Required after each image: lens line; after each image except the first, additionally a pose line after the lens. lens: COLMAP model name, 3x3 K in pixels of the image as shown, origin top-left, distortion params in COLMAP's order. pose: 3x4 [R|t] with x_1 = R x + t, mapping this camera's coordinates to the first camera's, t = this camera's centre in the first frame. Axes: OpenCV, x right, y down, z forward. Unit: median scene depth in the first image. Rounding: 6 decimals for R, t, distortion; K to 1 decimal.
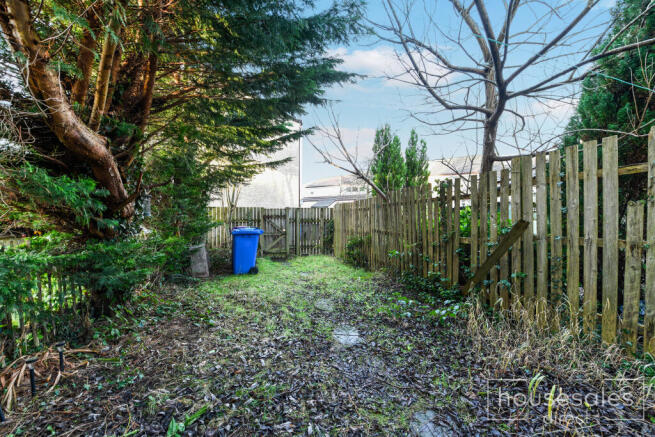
lens RADIAL K [[252.7, 0, 340.3], [0, 252.7, 219.3], [0, 0, 1]] dist [-0.021164, -0.000483]
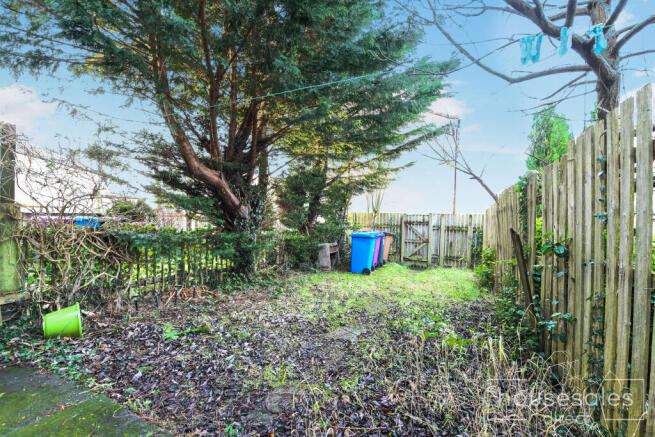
lens RADIAL K [[264.3, 0, 327.9], [0, 264.3, 215.6], [0, 0, 1]] dist [-0.021320, -0.000259]
pose [[0.758227, 0.010281, -0.651909, 0.209047], [-0.036004, 0.999010, -0.026121, 0.000405], [0.650995, 0.043277, 0.757847, 0.023206]]
